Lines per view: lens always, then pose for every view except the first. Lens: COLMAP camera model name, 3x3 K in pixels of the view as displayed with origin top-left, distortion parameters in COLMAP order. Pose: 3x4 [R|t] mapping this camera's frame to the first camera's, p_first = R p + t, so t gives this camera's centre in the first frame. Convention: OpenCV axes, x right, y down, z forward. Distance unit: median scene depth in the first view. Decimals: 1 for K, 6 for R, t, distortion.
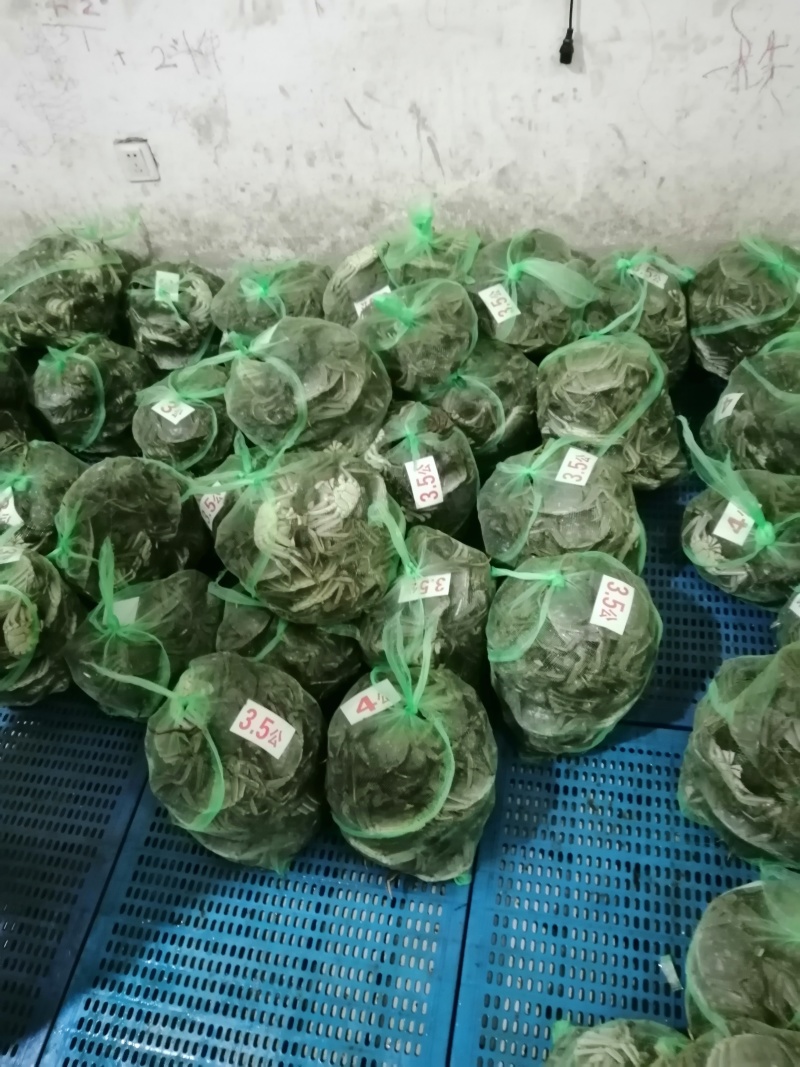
lens RADIAL K [[853.3, 0, 396.1], [0, 853.3, 537.4], [0, 0, 1]] dist [0.003028, -0.000849]
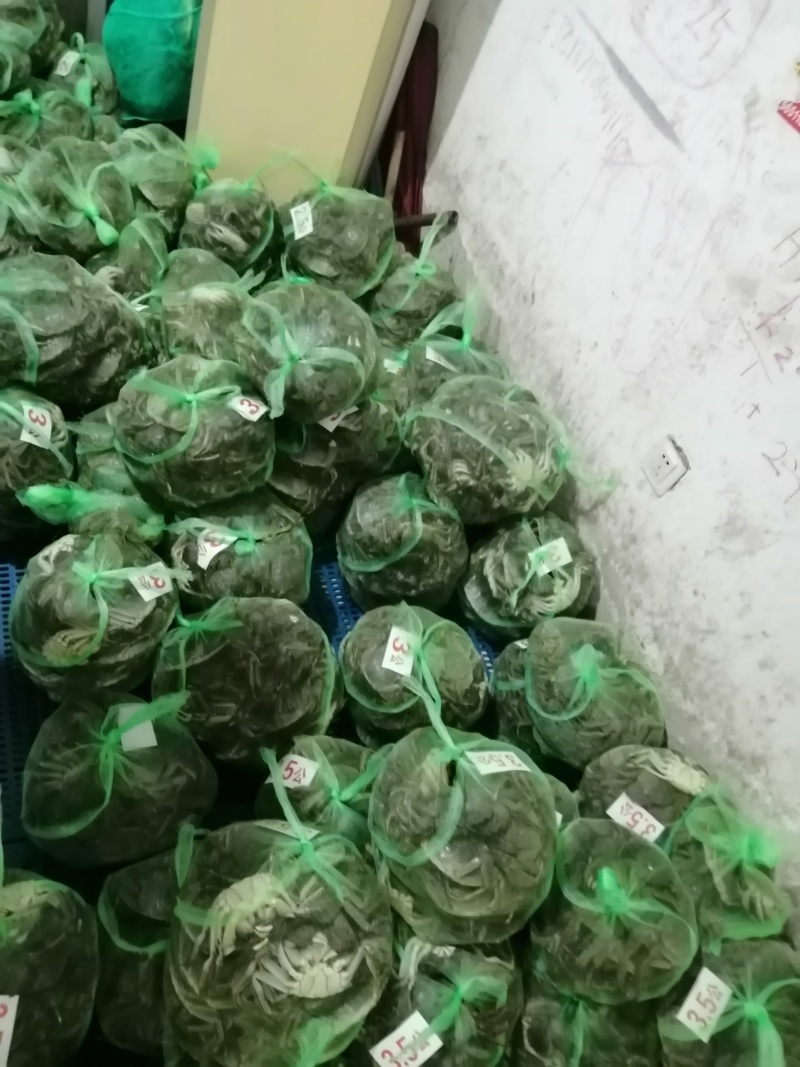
lens RADIAL K [[853.3, 0, 396.1], [0, 853.3, 537.4], [0, 0, 1]] dist [0.003028, -0.000849]
pose [[0.408118, 0.873686, -0.264787, -0.157708], [-0.888863, 0.446436, 0.103039, -0.325225], [0.208234, 0.193307, 0.958786, 0.188237]]
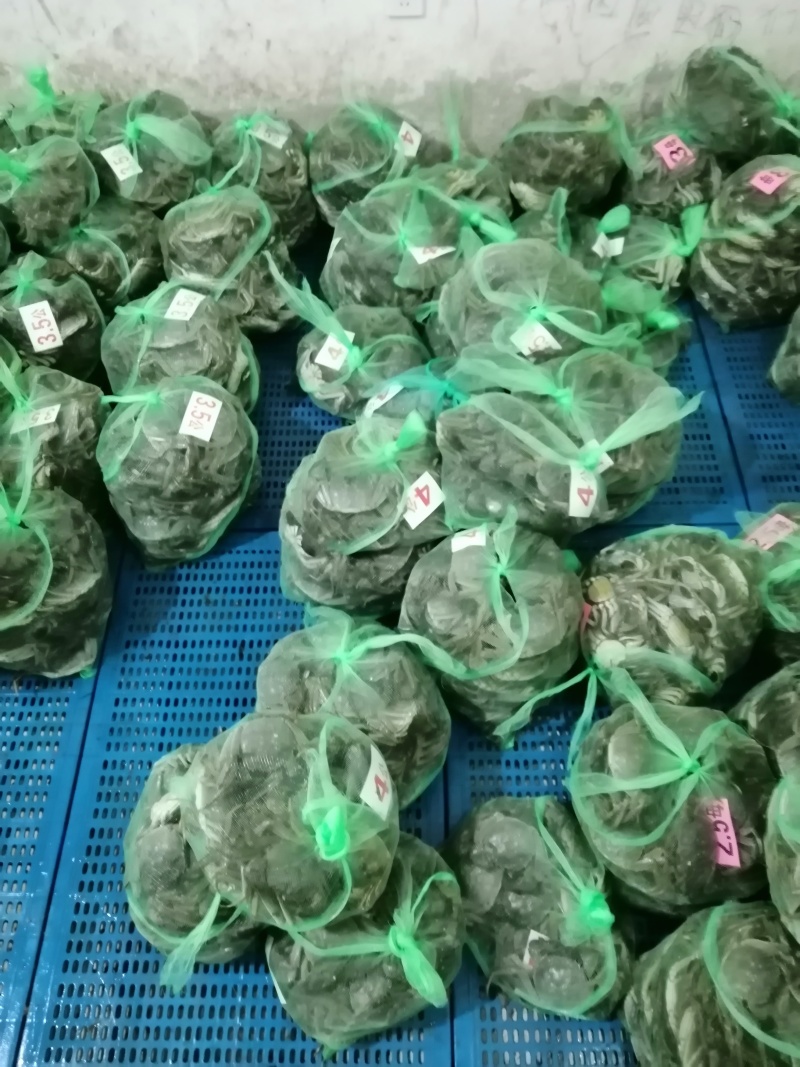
lens RADIAL K [[853.3, 0, 396.1], [0, 853.3, 537.4], [0, 0, 1]] dist [0.003028, -0.000849]
pose [[0.975757, -0.089210, 0.199849, 0.221187], [0.074306, 0.993949, 0.080889, 0.137800], [-0.205856, -0.064078, 0.976482, -0.132853]]
